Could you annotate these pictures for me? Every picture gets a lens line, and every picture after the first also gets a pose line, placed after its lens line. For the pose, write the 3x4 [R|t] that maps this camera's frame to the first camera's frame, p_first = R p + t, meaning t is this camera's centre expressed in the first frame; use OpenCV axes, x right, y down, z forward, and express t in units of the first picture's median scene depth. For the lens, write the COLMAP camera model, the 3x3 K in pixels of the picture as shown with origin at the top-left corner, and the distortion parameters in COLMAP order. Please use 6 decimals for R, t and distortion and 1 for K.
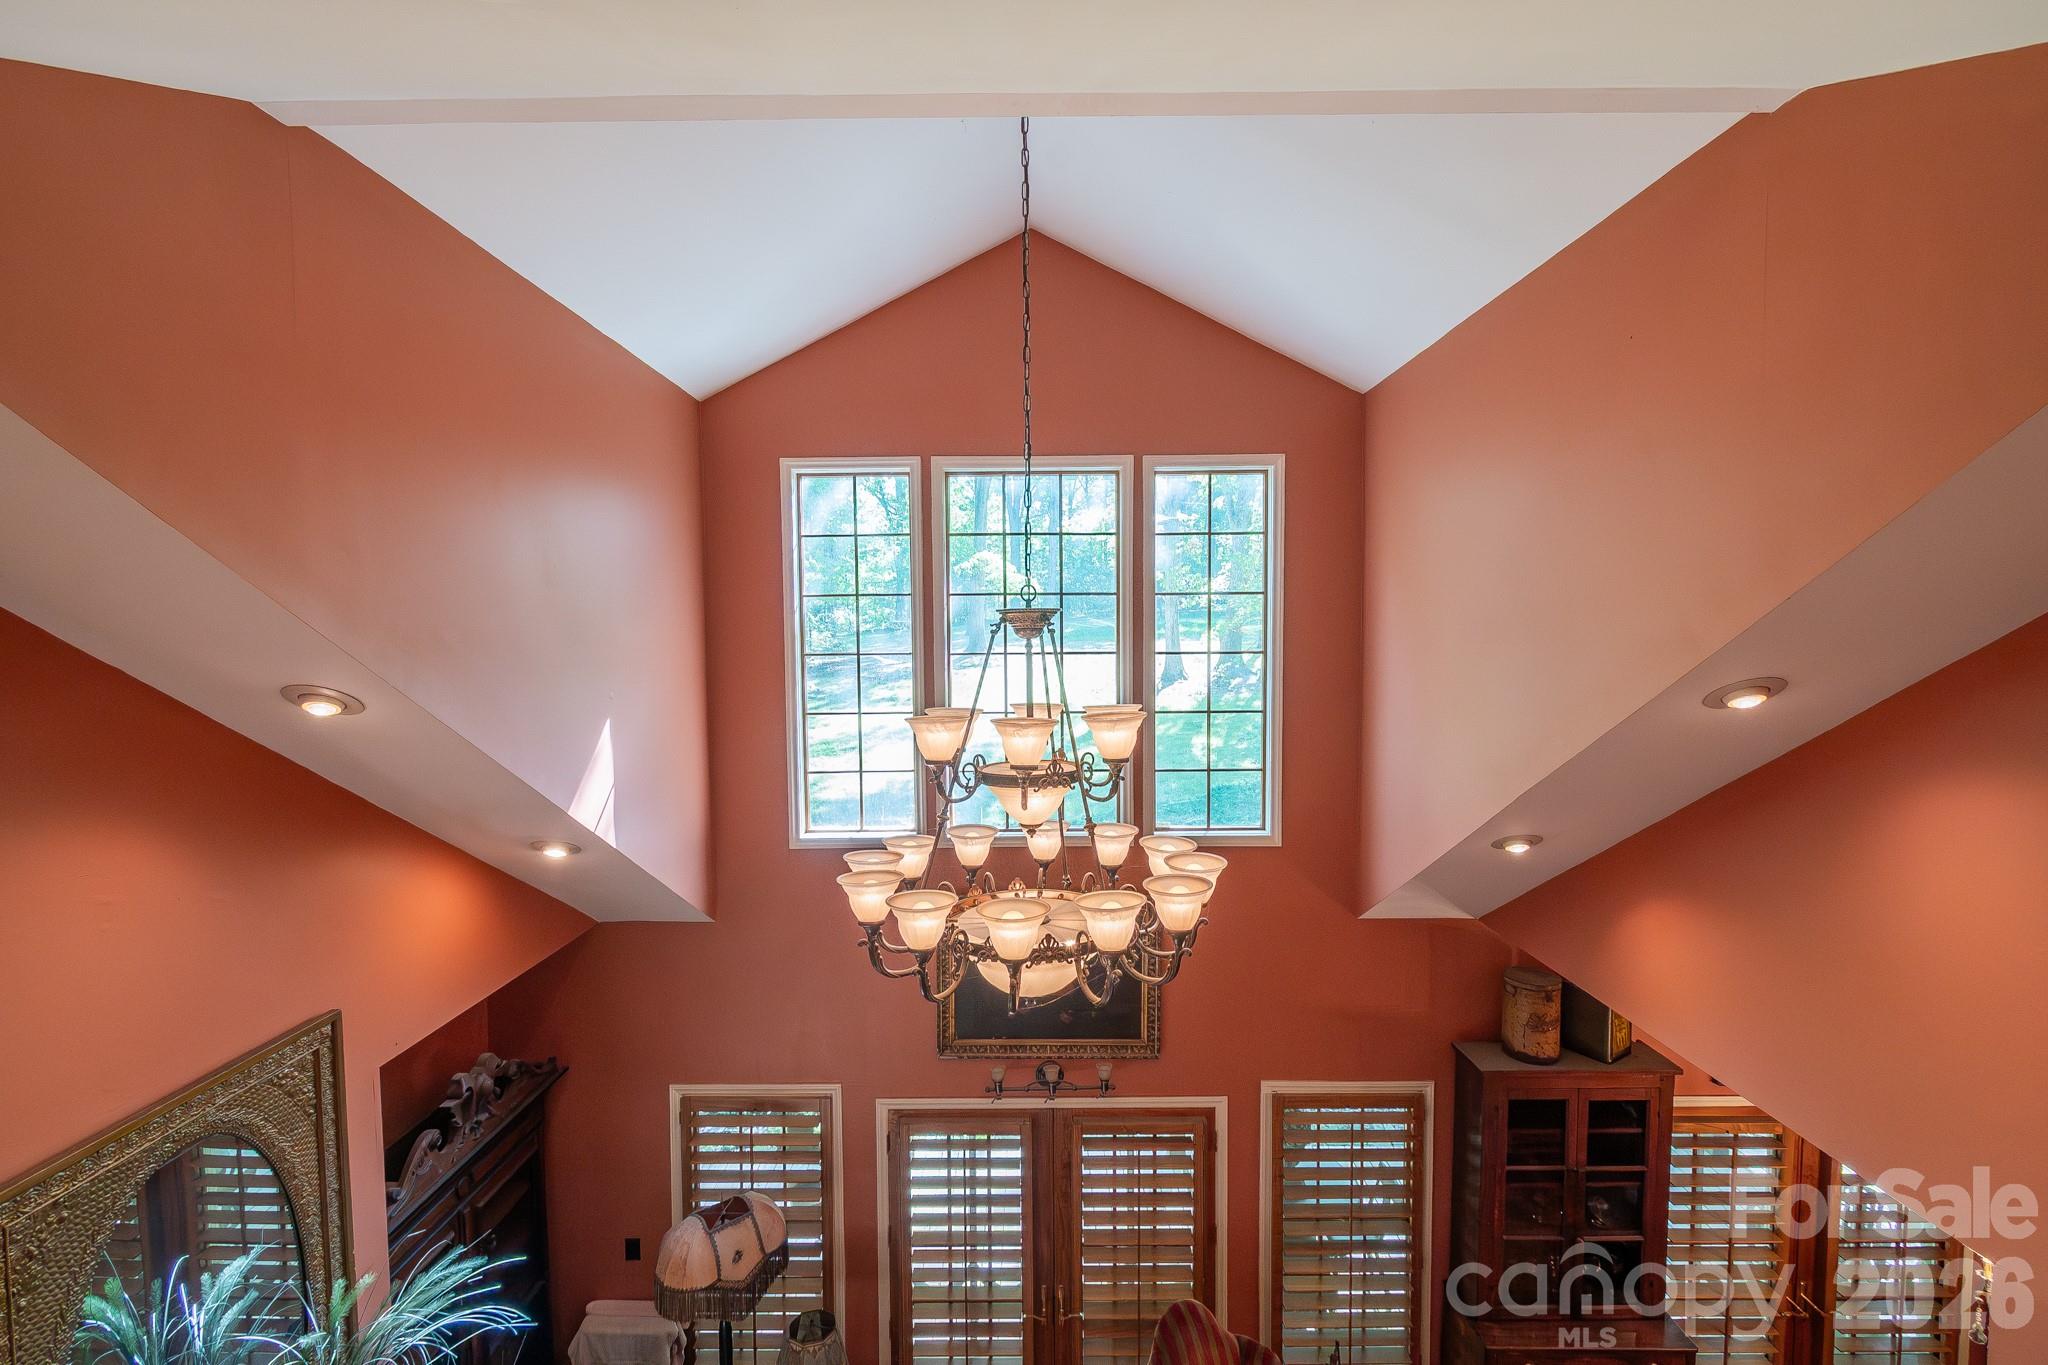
lens RADIAL K [[912.5, 0, 1022.1], [0, 912.5, 672.0], [0, 0, 1]] dist [-0.000269, -0.000249]
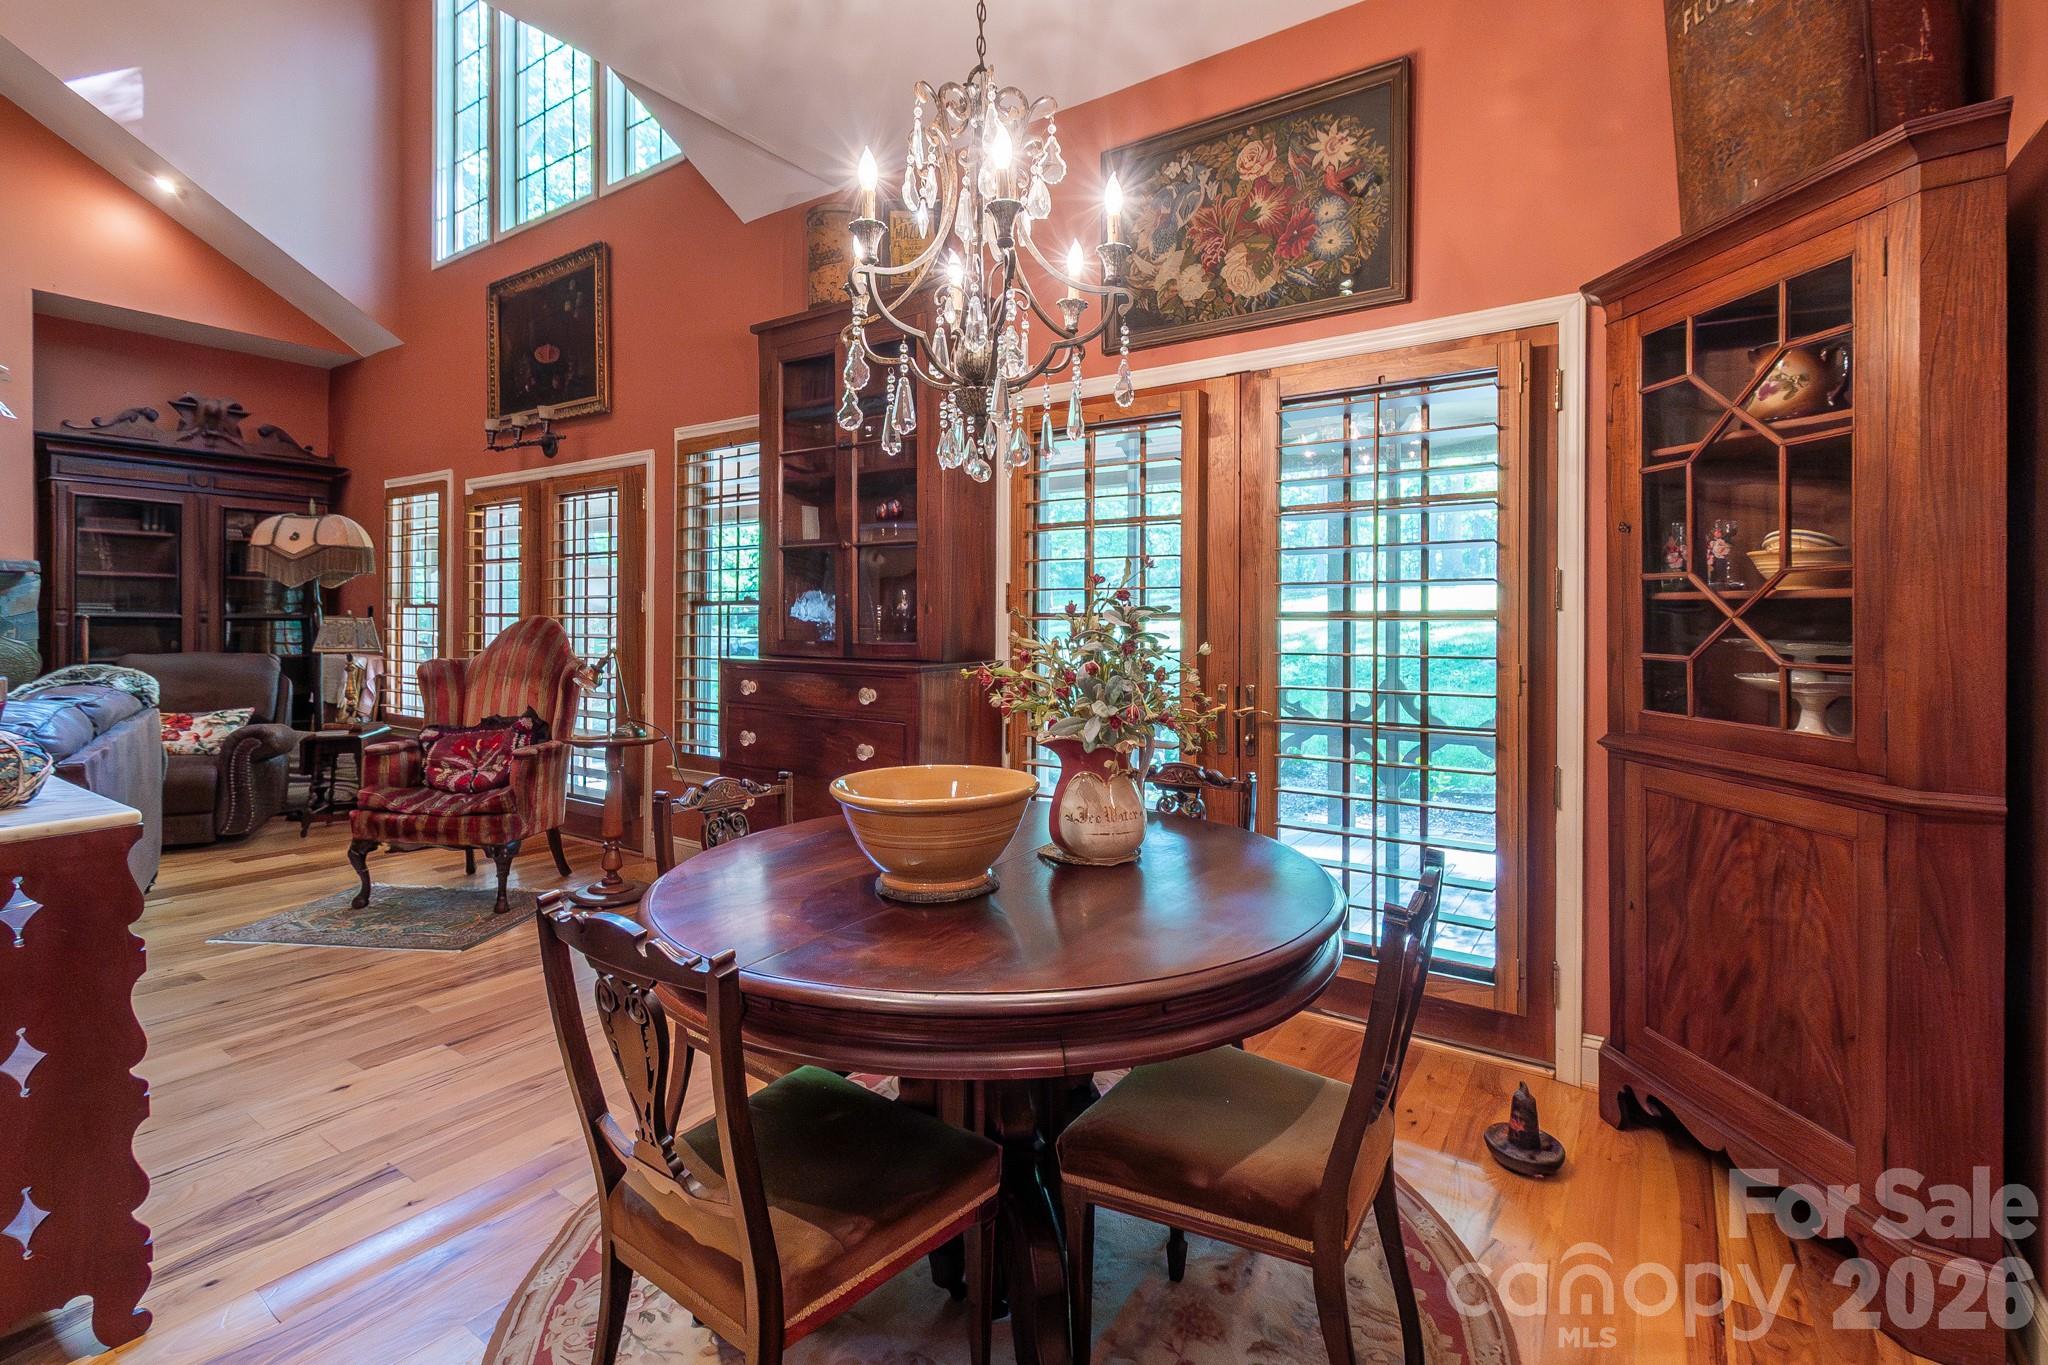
lens RADIAL K [[920.4, 0, 1025.8], [0, 920.4, 625.1], [0, 0, 1]] dist [-0.002049, -0.000201]
pose [[0.835593, 0.014730, -0.549152, 1.066793], [-0.042277, 0.998400, -0.037549, 0.670971], [0.547720, 0.054592, 0.834879, 0.443521]]
